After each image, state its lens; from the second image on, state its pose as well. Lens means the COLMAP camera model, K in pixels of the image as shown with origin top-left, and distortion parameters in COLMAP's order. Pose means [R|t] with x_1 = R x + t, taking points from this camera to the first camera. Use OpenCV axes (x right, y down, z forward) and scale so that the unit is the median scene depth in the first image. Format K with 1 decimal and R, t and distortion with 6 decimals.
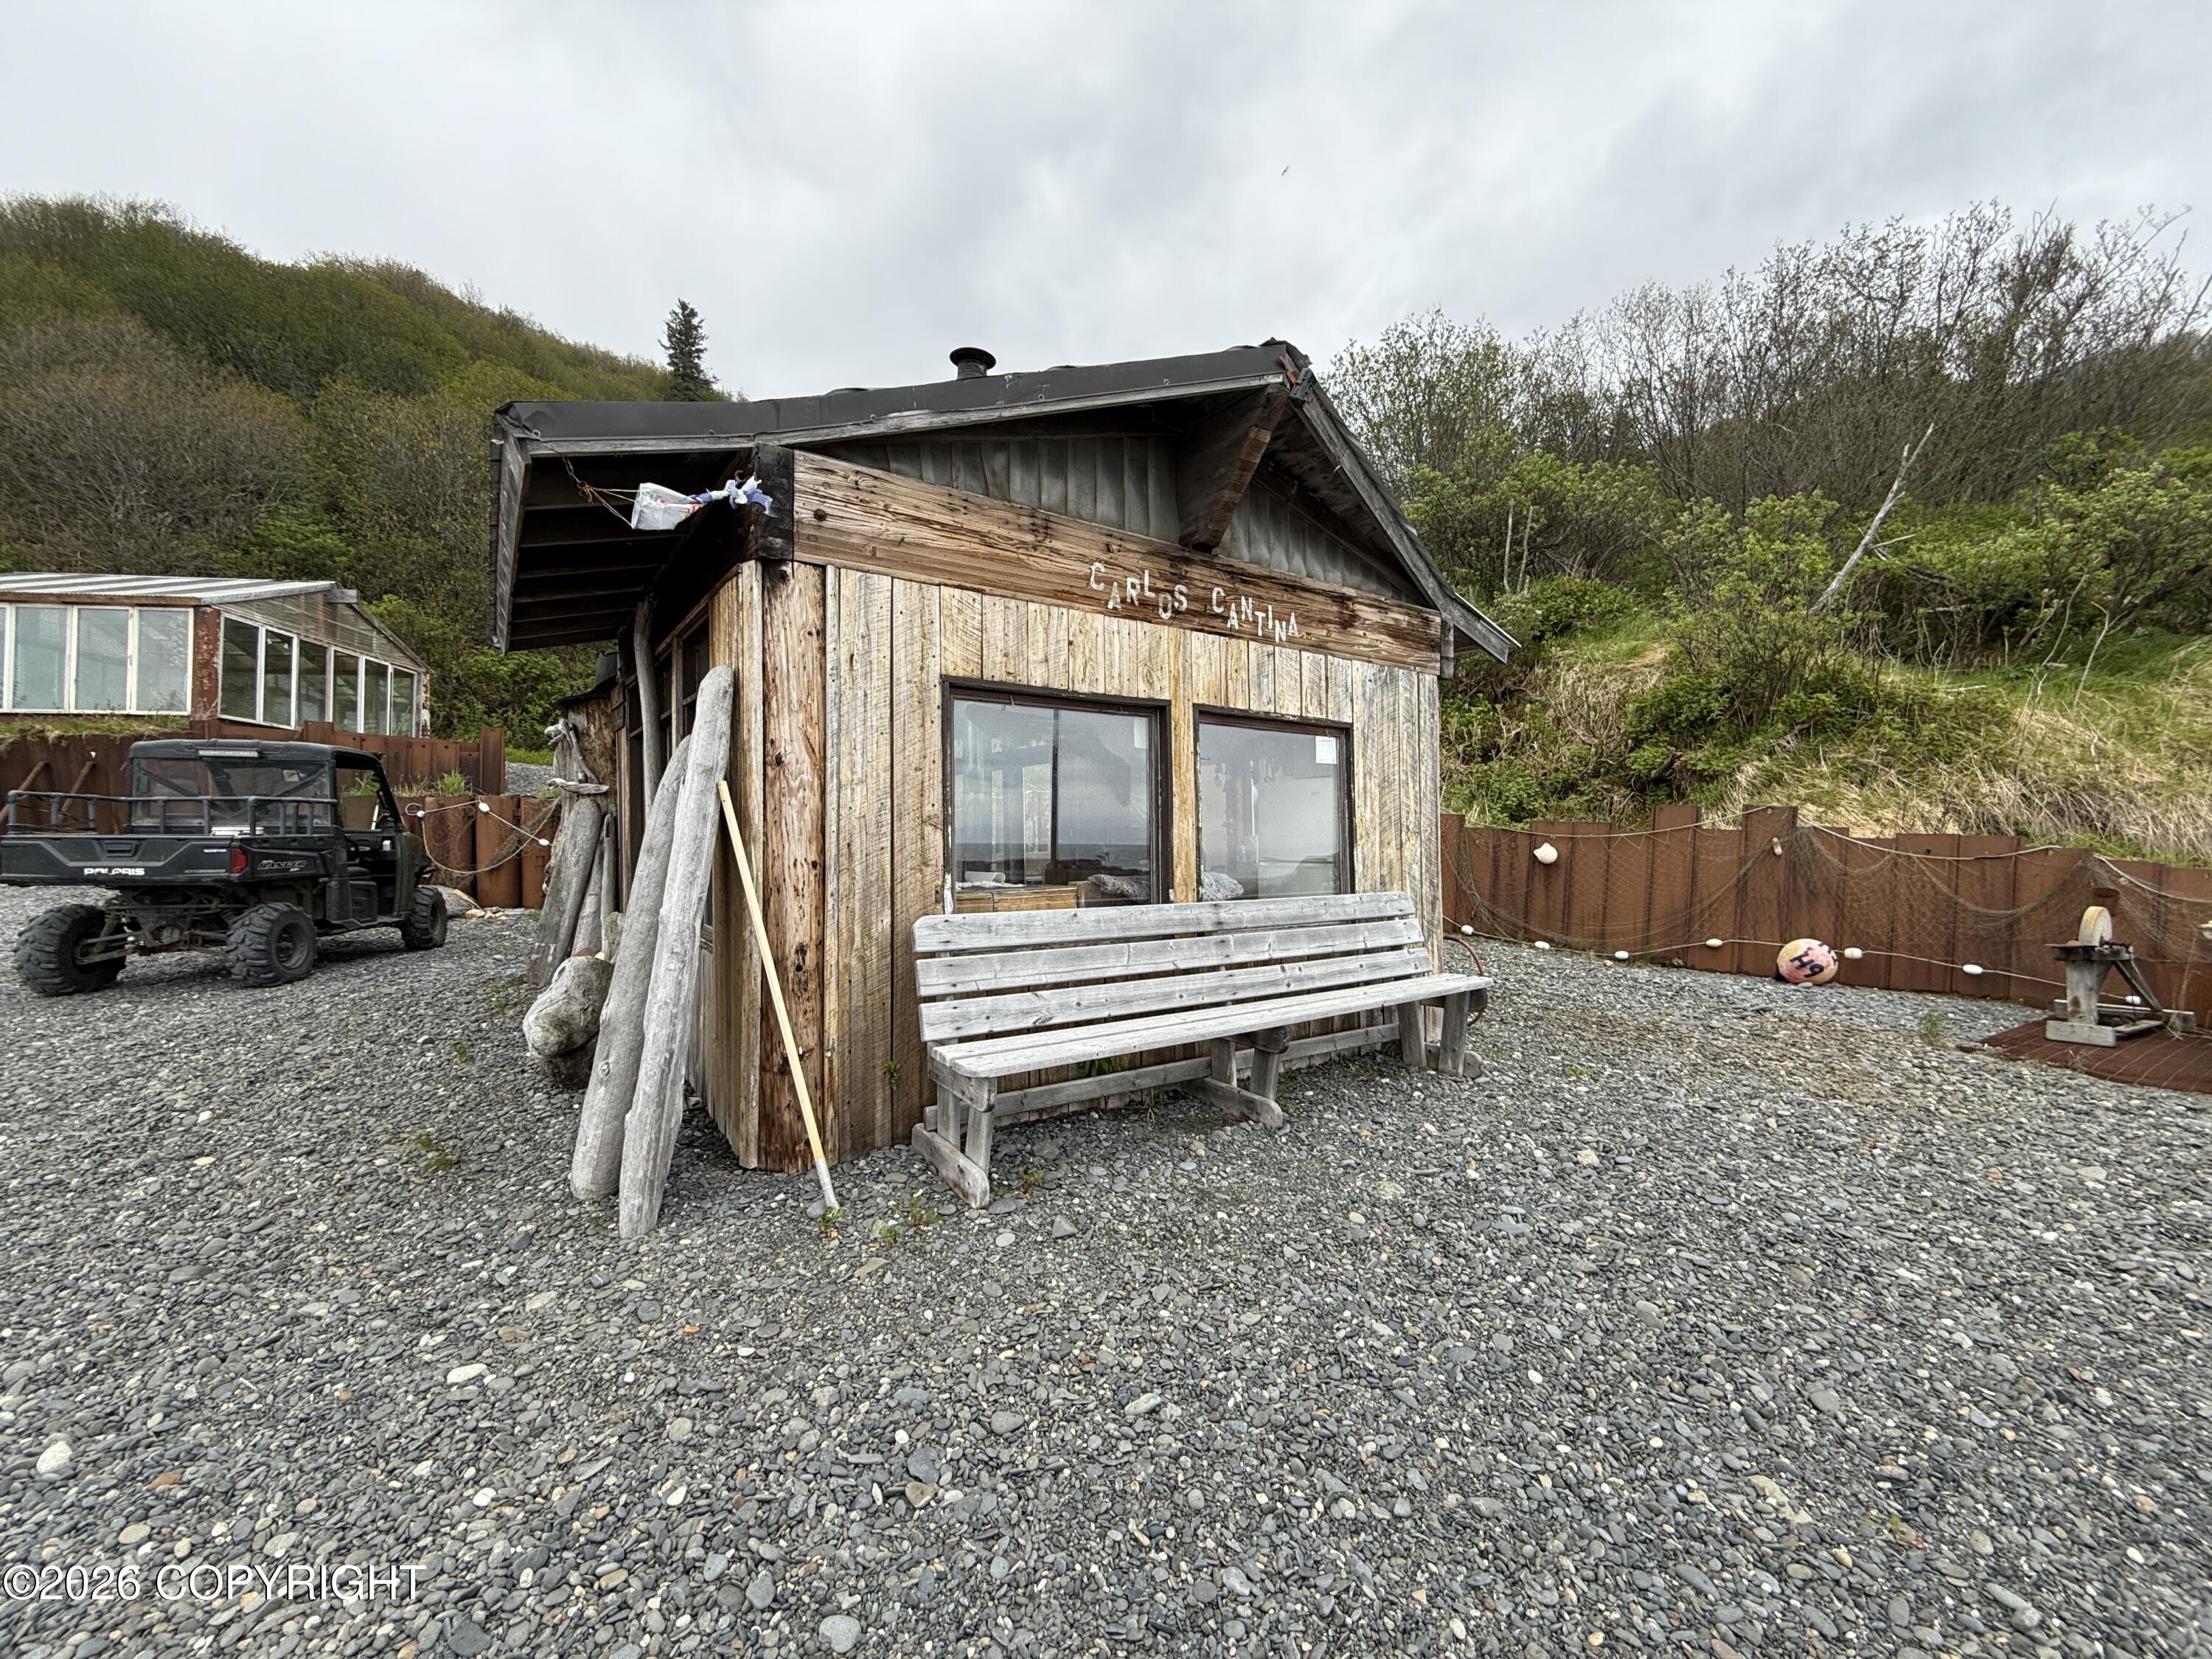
lens RADIAL K [[881.9, 0, 1095.7], [0, 881.9, 833.7], [0, 0, 1]] dist [0.000156, -0.000247]
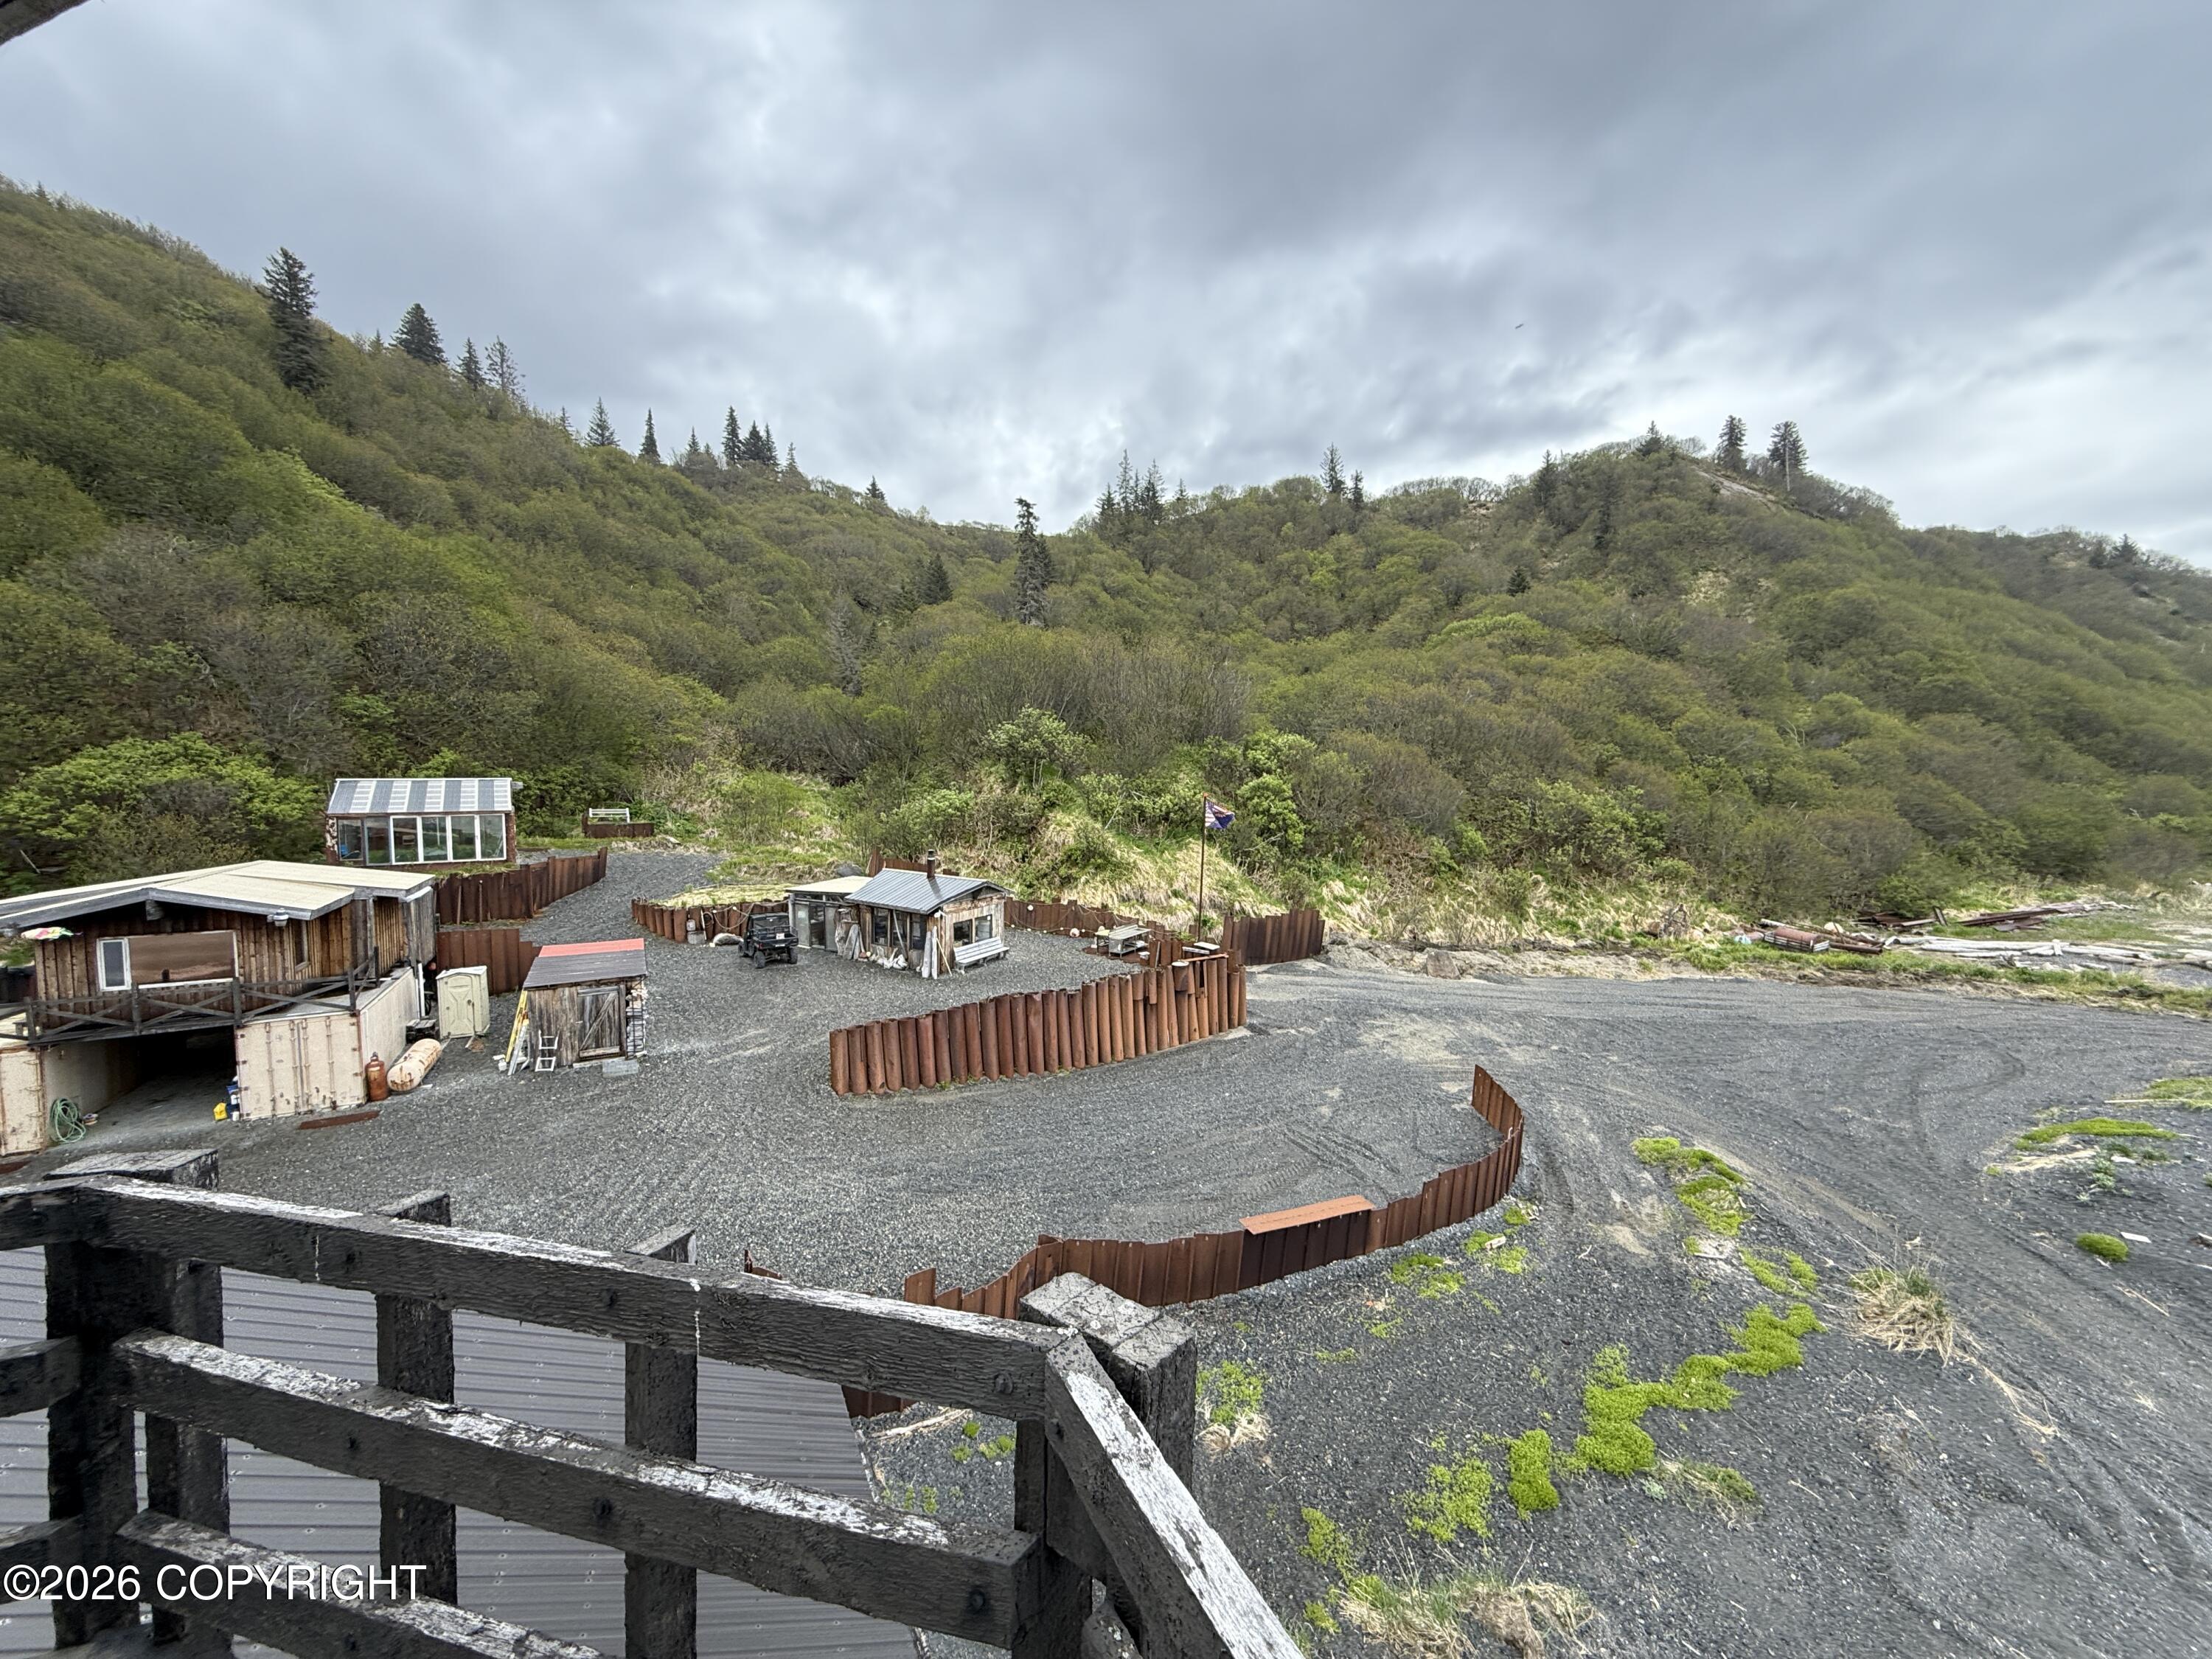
lens RADIAL K [[881.9, 0, 1101.8], [0, 881.9, 834.5], [0, 0, 1]] dist [0.000156, -0.000247]
pose [[0.896902, -0.020572, 0.441751, -1.003794], [-0.021055, 0.995798, 0.089123, -0.694770], [-0.441728, -0.089236, 0.892700, -2.801583]]
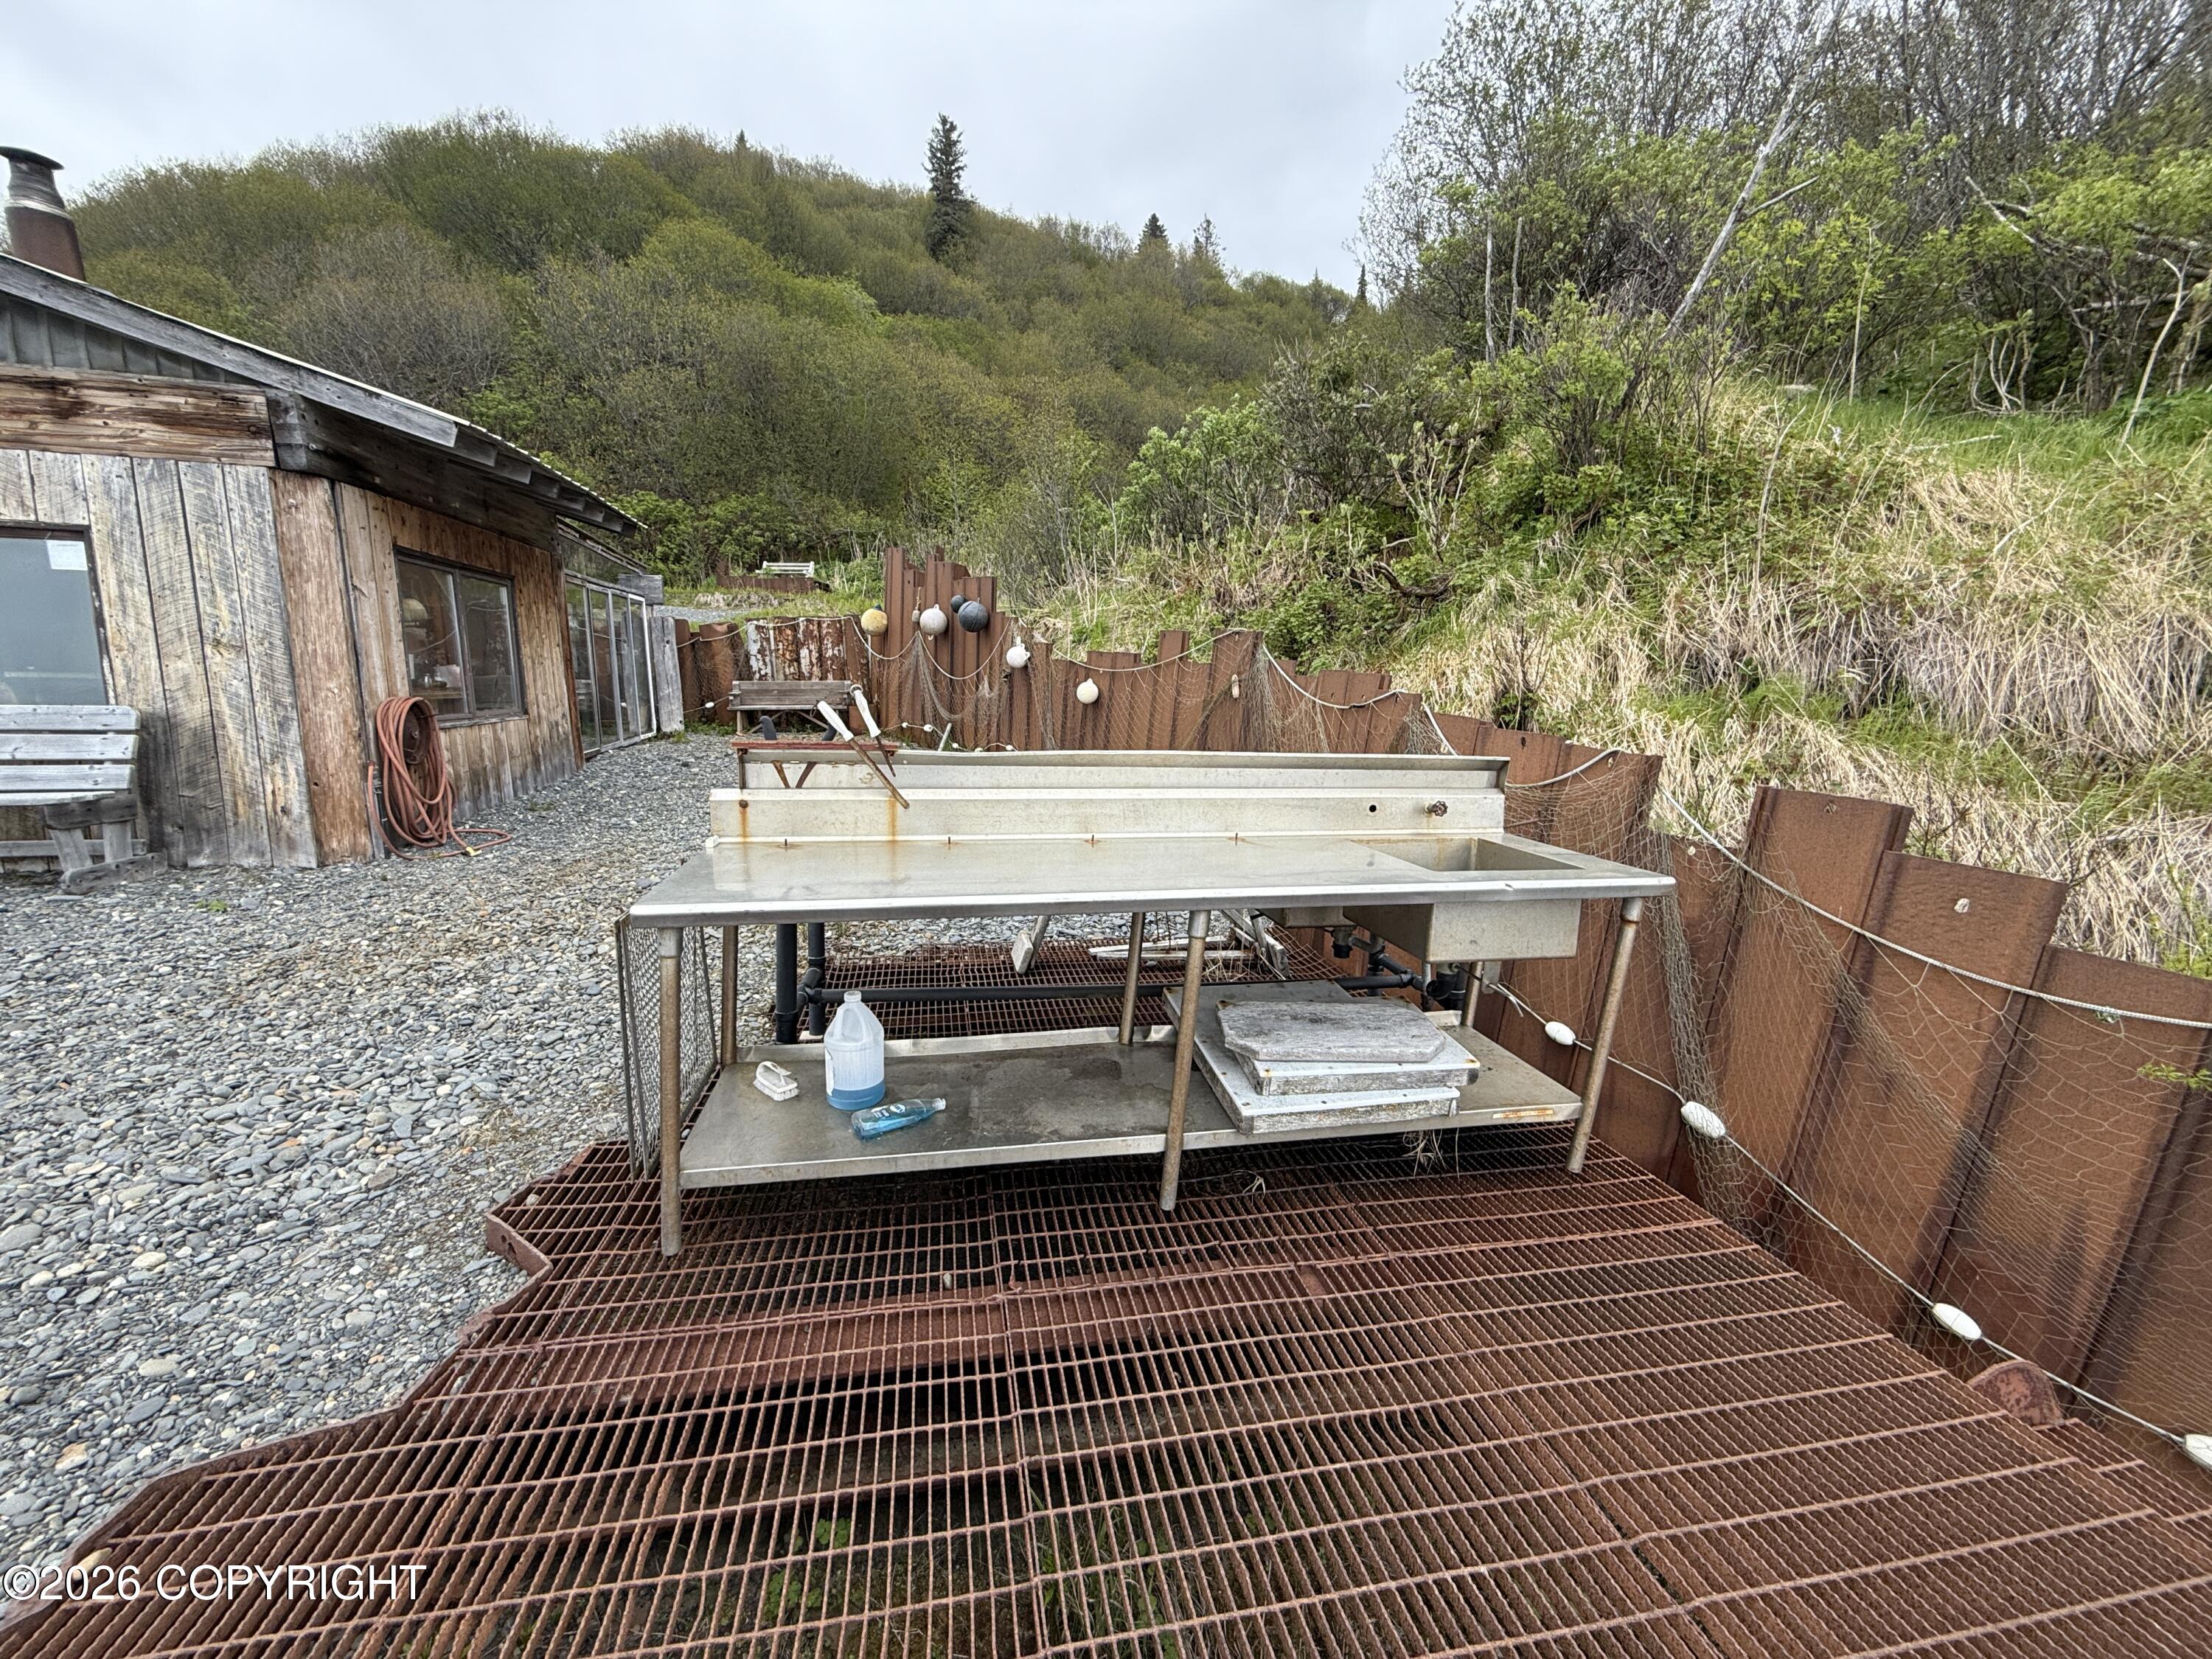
lens RADIAL K [[881.9, 0, 1091.2], [0, 881.9, 831.7], [0, 0, 1]] dist [0.000156, -0.000247]
pose [[0.935962, 0.081241, -0.342601, 0.806973], [-0.019522, 0.983494, 0.179882, 0.003299], [0.351560, -0.161675, 0.922099, 0.223394]]
